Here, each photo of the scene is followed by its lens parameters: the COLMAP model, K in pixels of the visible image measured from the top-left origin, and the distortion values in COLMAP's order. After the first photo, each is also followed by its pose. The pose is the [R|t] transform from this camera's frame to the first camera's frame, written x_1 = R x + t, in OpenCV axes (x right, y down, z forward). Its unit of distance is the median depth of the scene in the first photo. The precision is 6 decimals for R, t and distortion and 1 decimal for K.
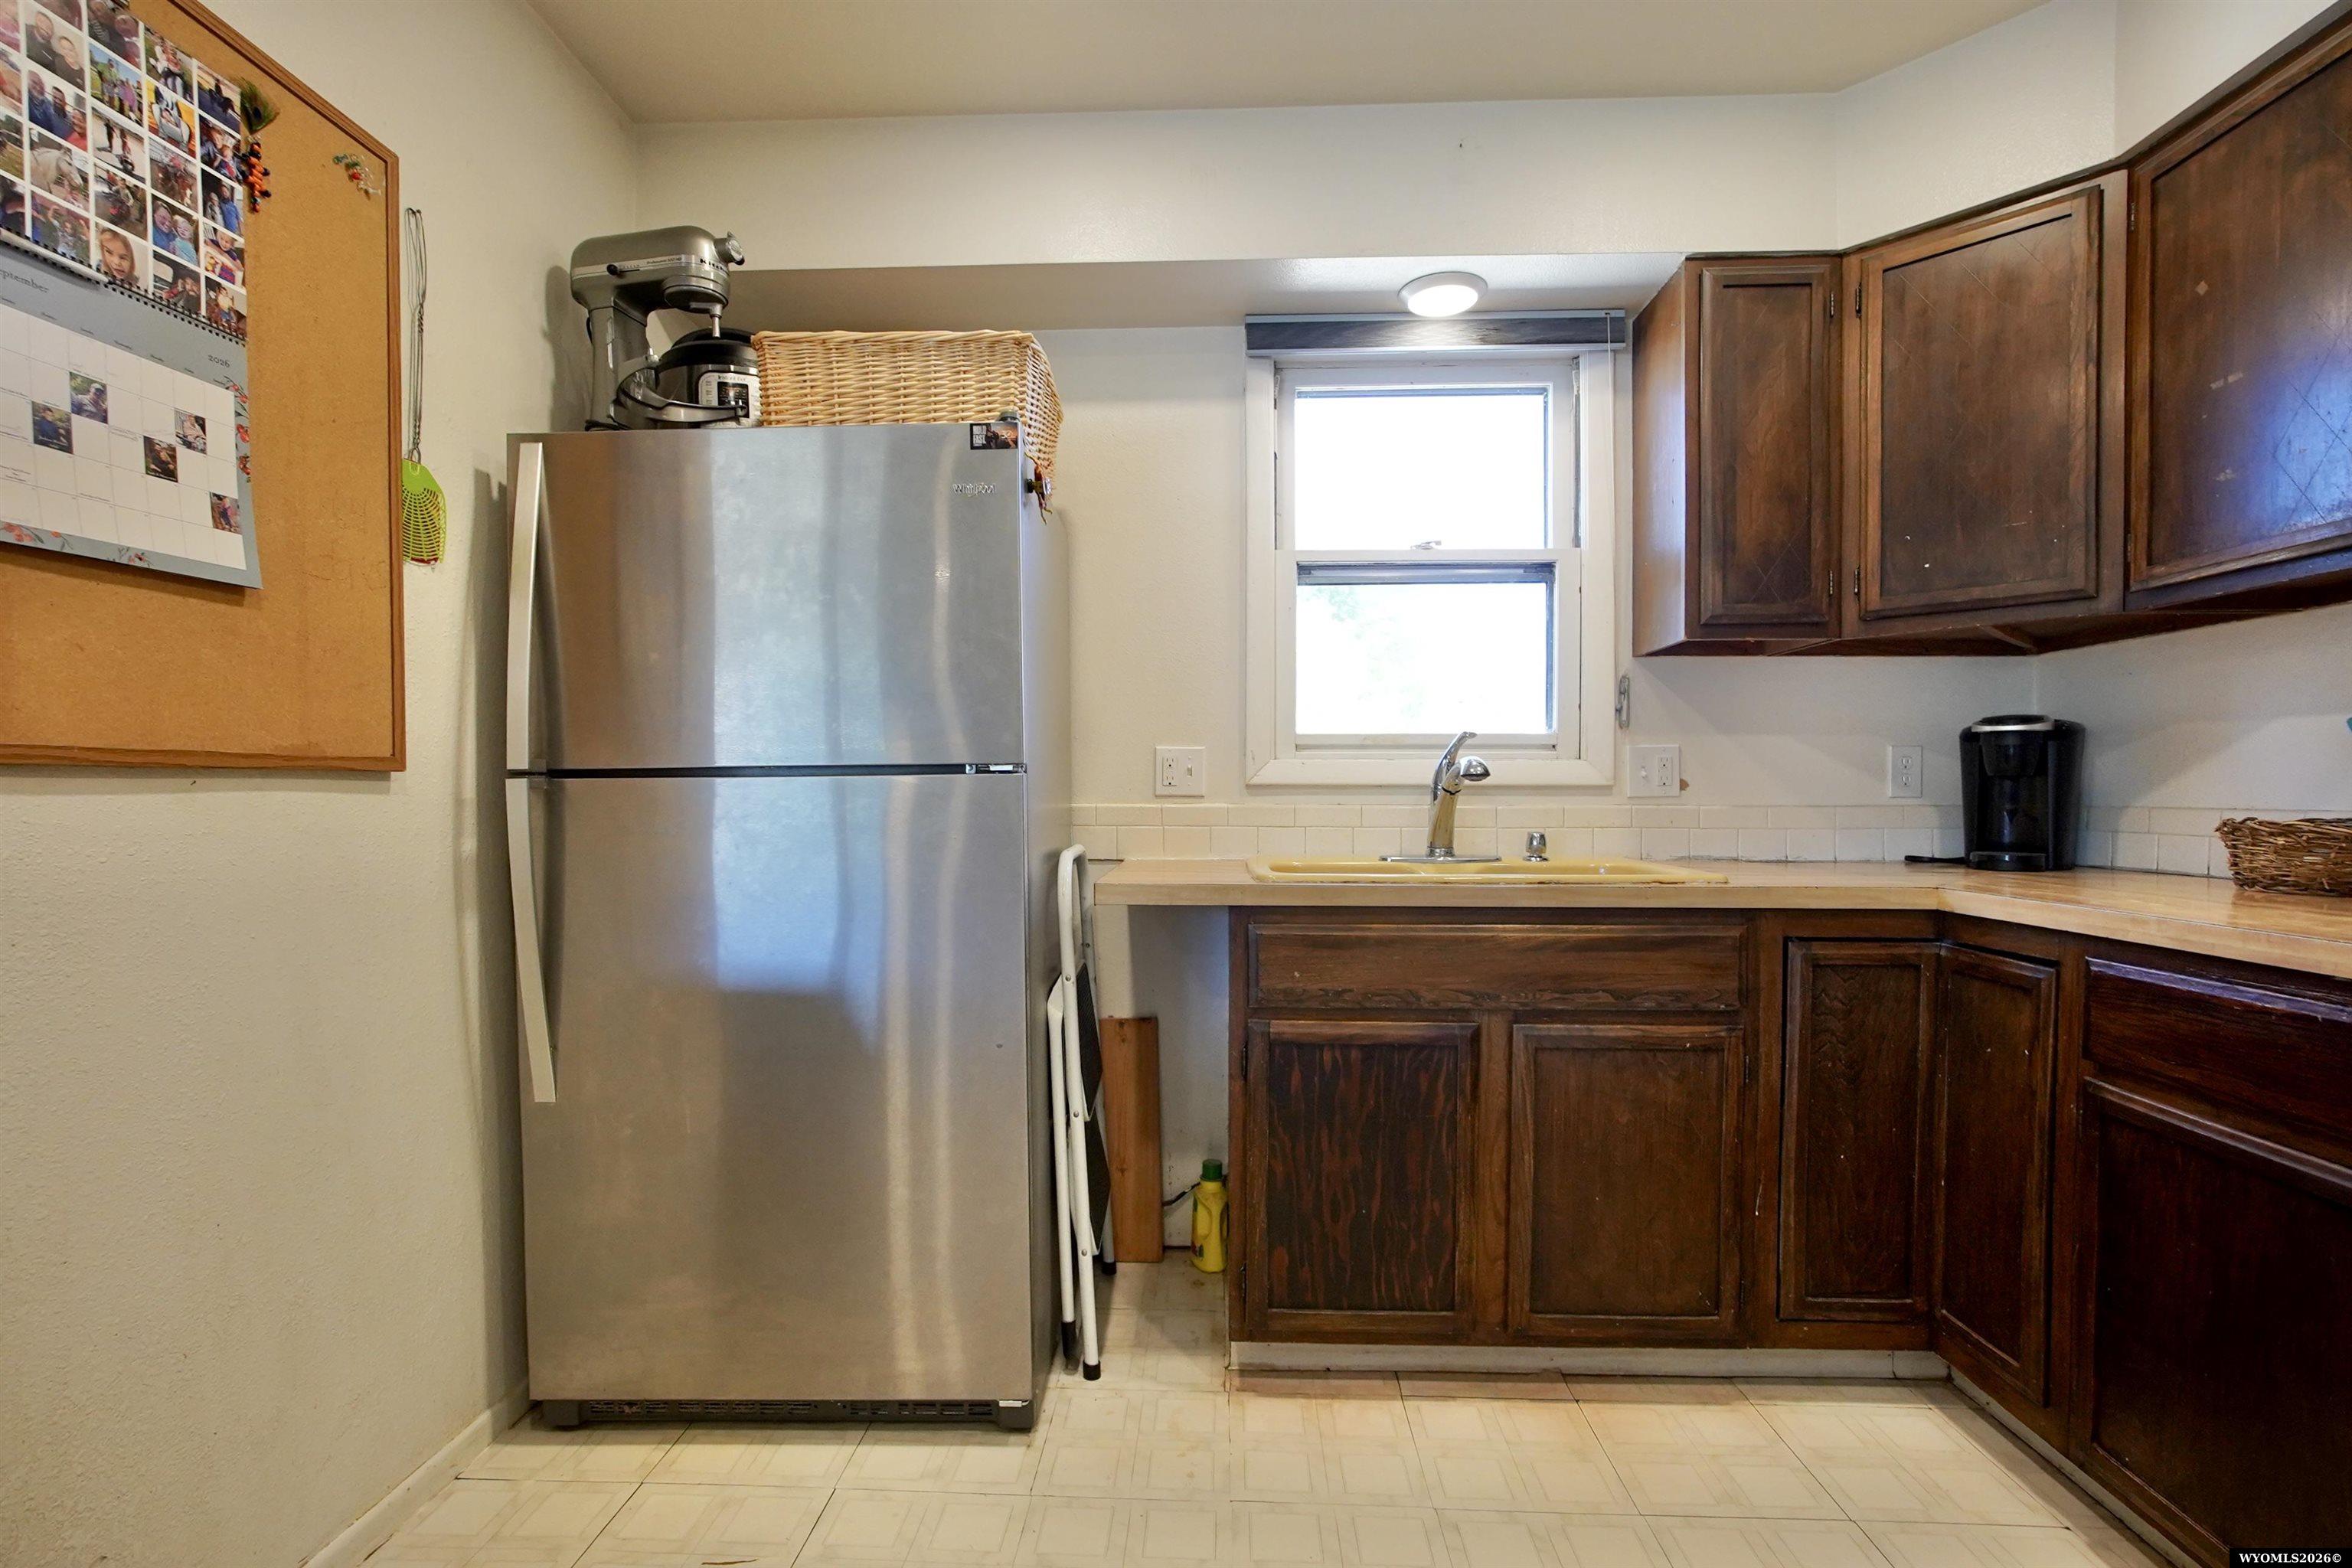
lens RADIAL K [[1109.3, 0, 1176.4], [0, 1109.3, 810.6], [0, 0, 1]] dist [-0.009816, 0.006948]
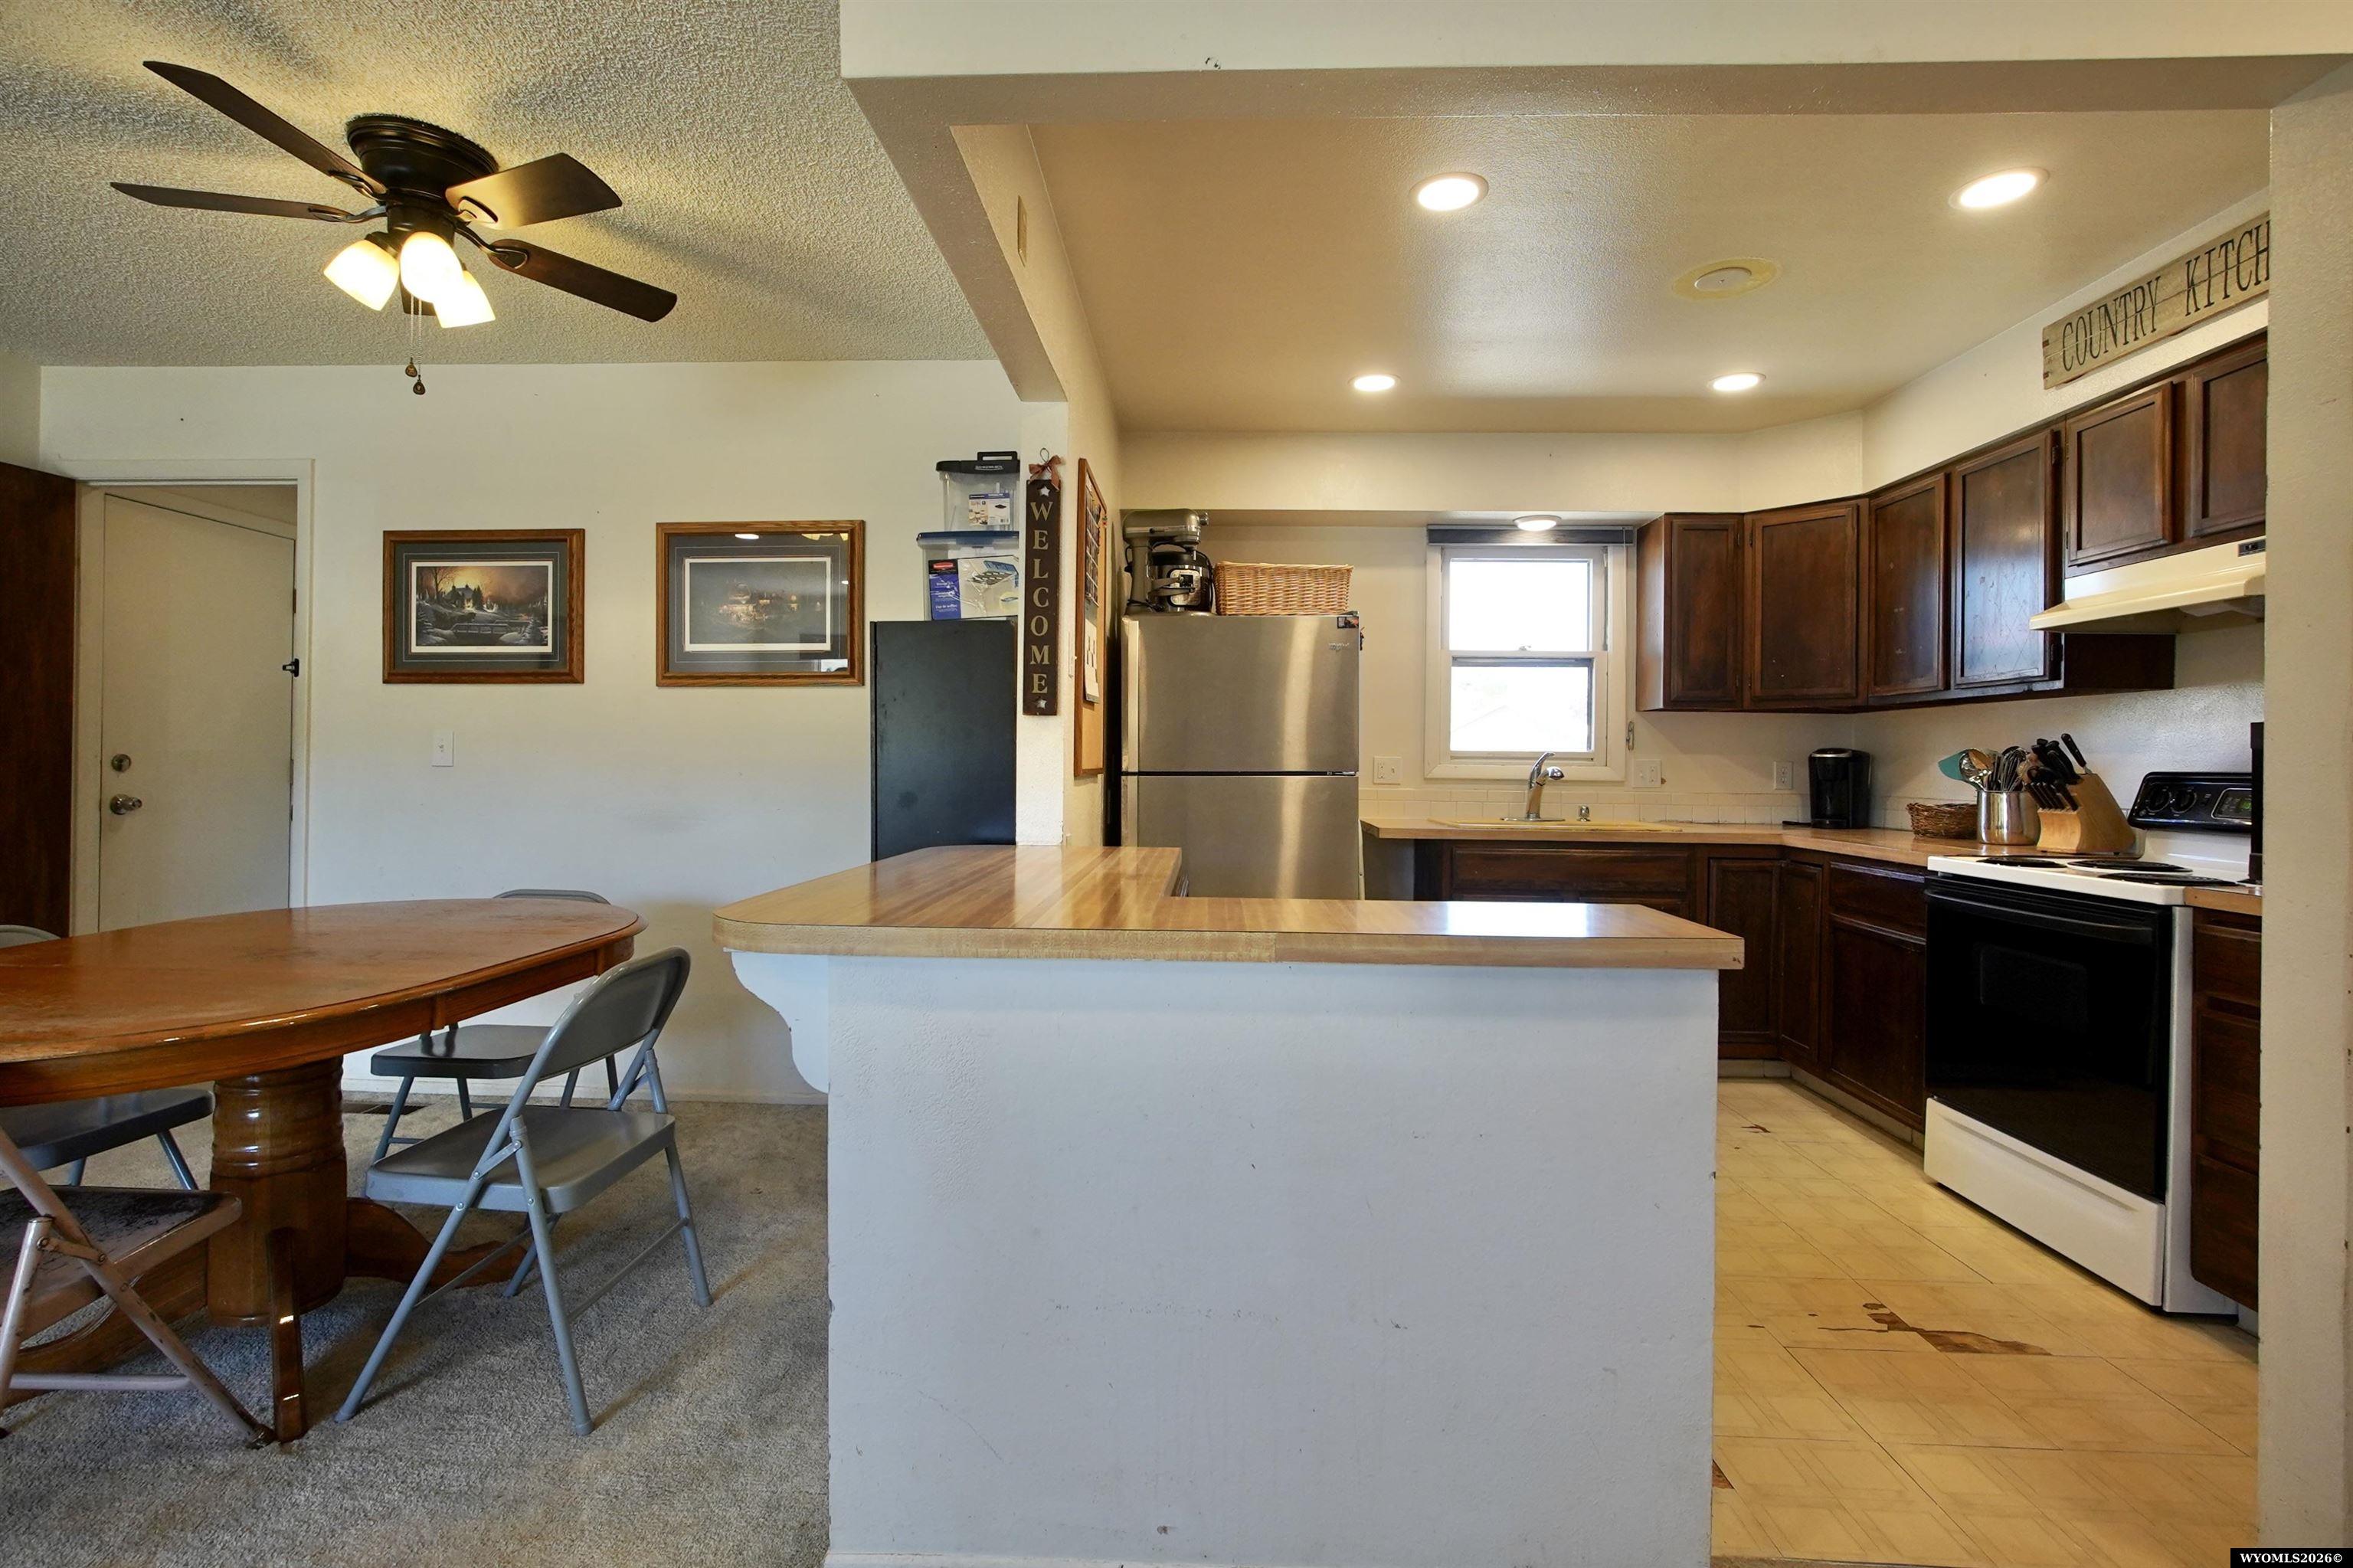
lens RADIAL K [[1108.2, 0, 1171.0], [0, 1108.2, 761.0], [0, 0, 1]] dist [-0.009816, 0.000048]
pose [[0.999917, 0.012752, 0.001704, -0.471313], [-0.012719, 0.999750, -0.018410, -0.016479], [-0.001938, 0.018387, 0.999829, -1.086923]]
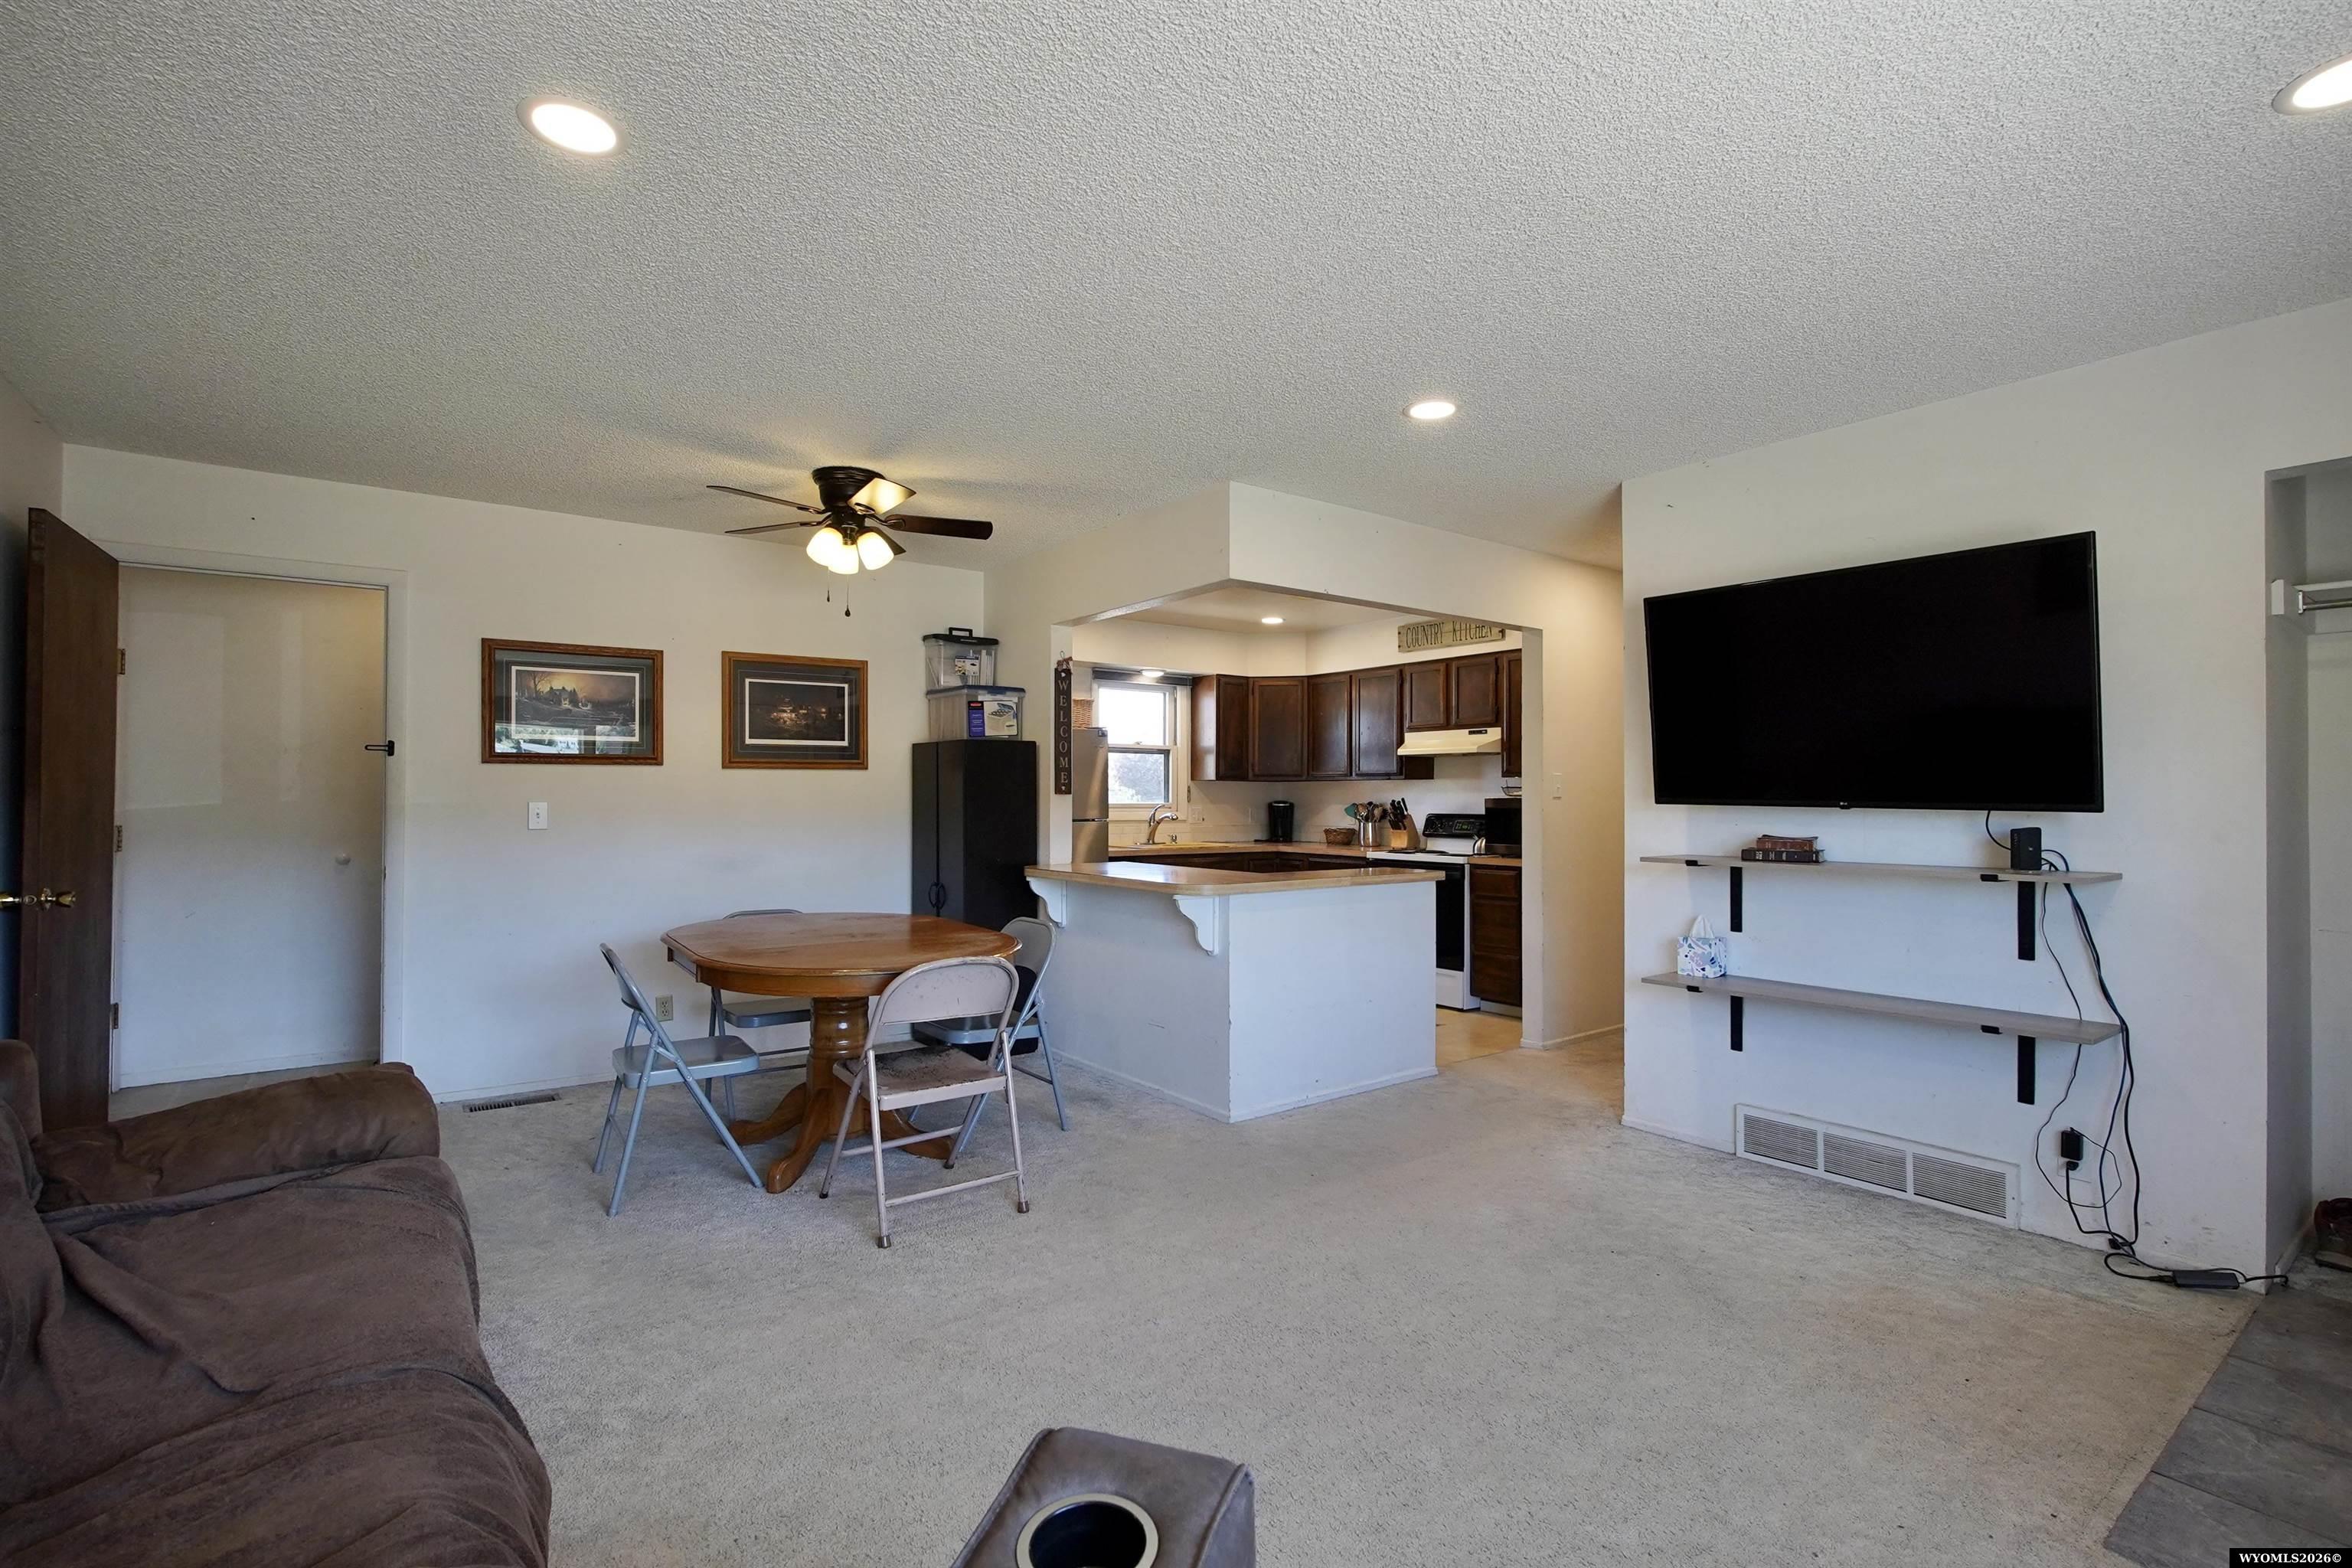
lens RADIAL K [[1099.0, 0, 1202.2], [0, 1099.0, 796.5], [0, 0, 1]] dist [0.001419, 0.000122]
pose [[0.760092, 0.005779, 0.649790, -2.171576], [0.005928, 0.999857, -0.015825, -0.051837], [-0.649789, 0.015880, 0.759949, -1.926491]]
